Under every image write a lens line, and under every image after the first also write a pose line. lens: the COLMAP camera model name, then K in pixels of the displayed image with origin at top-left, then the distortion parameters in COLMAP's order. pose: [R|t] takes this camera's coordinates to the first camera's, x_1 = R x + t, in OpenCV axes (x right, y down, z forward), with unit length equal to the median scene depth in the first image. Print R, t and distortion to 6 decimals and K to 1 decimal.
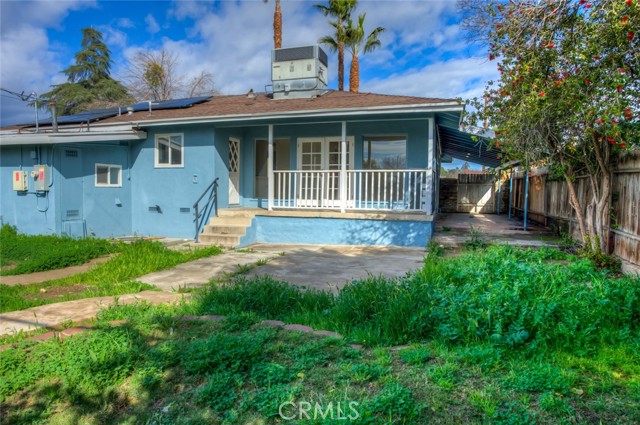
lens RADIAL K [[402.1, 0, 320.0], [0, 402.1, 212.5], [0, 0, 1]] dist [-0.071864, 0.021446]
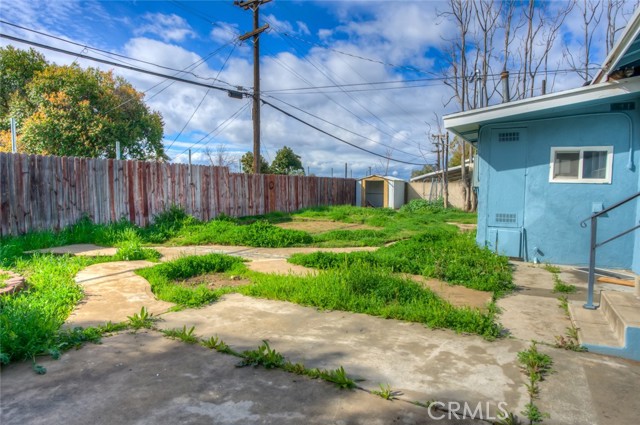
lens RADIAL K [[381.7, 0, 311.2], [0, 381.7, 213.8], [0, 0, 1]] dist [-0.082718, 0.026519]
pose [[-0.205806, 0.063843, -0.976508, 0.124904], [-0.074221, 0.993977, 0.080627, -0.033312], [0.975774, 0.089071, -0.199828, 0.733506]]
